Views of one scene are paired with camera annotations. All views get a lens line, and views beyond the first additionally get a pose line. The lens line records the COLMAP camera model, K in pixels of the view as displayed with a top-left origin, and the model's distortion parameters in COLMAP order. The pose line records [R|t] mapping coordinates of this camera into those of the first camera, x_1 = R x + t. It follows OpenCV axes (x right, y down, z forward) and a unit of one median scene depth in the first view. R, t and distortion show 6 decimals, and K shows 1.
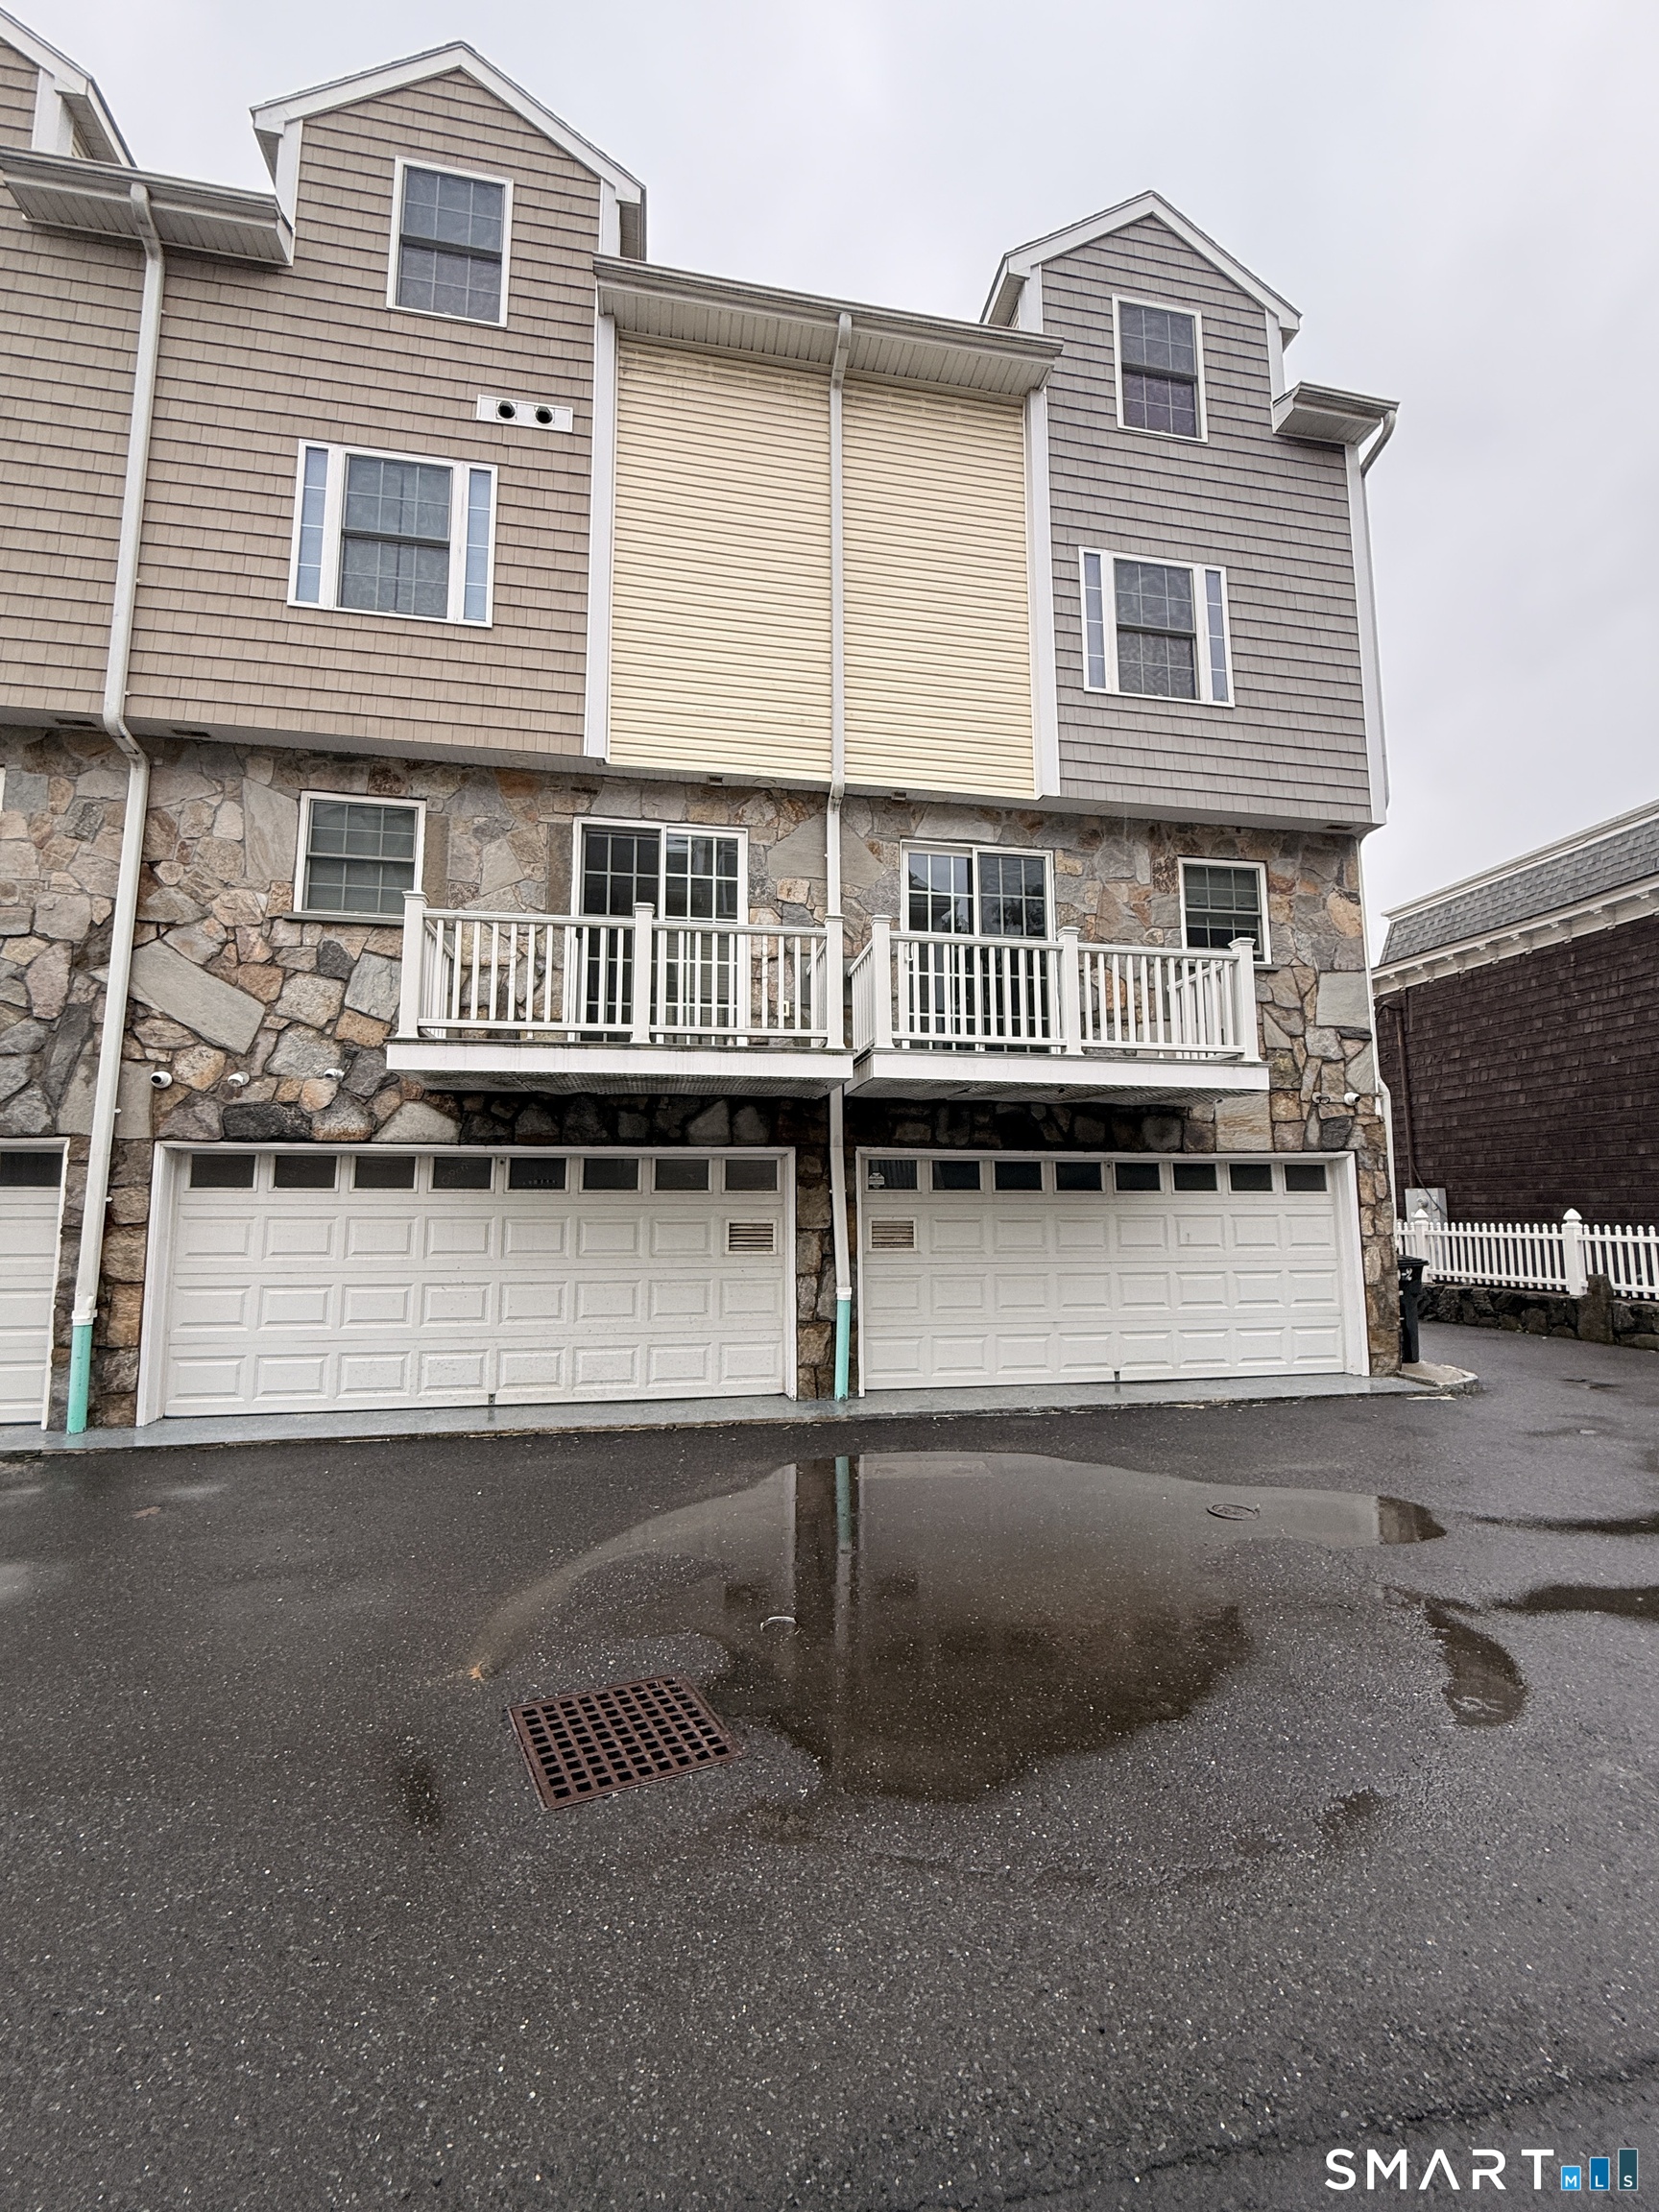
lens RADIAL K [[905.3, 0, 814.8], [0, 905.3, 1100.2], [0, 0, 1]] dist [-0.000493, -0.000040]
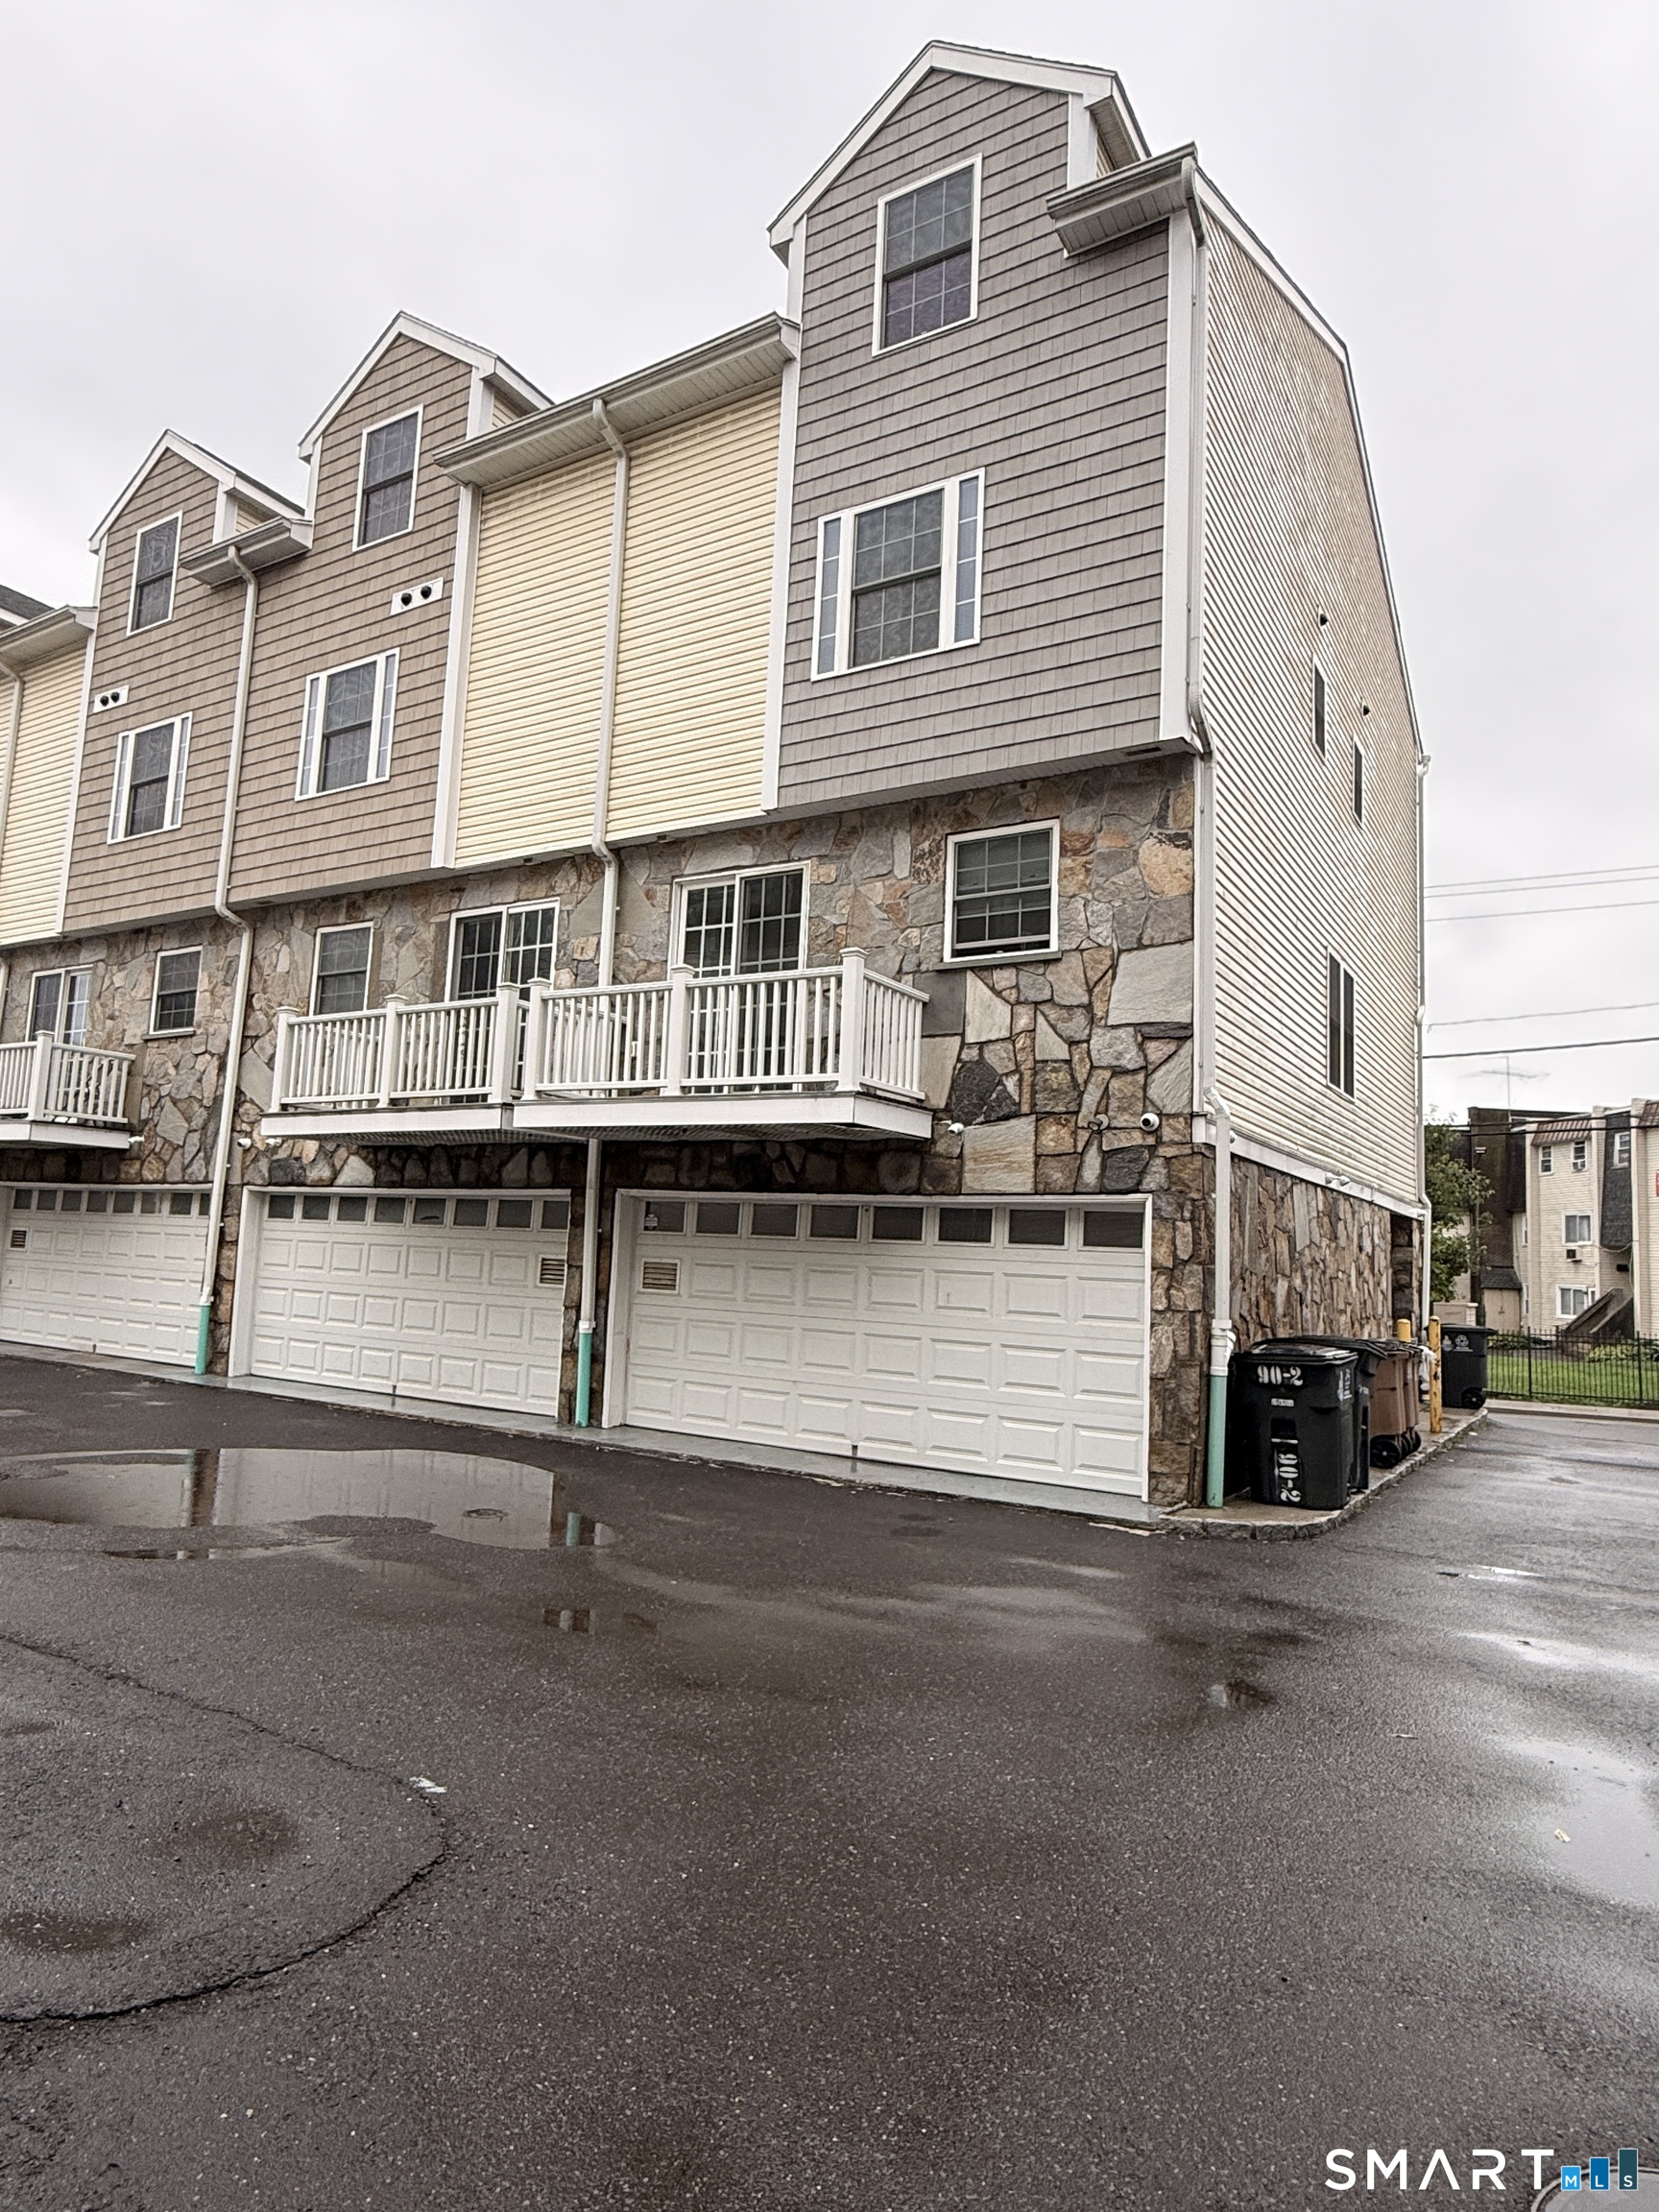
lens RADIAL K [[1294.0, 0, 829.5], [0, 1294.0, 1106.0], [0, 0, 1]] dist [0.001028, -0.001247]
pose [[0.744611, -0.044987, -0.665981, 1.174046], [0.033387, 0.998988, -0.030153, 0.009298], [0.666663, 0.000217, 0.745359, 0.054142]]
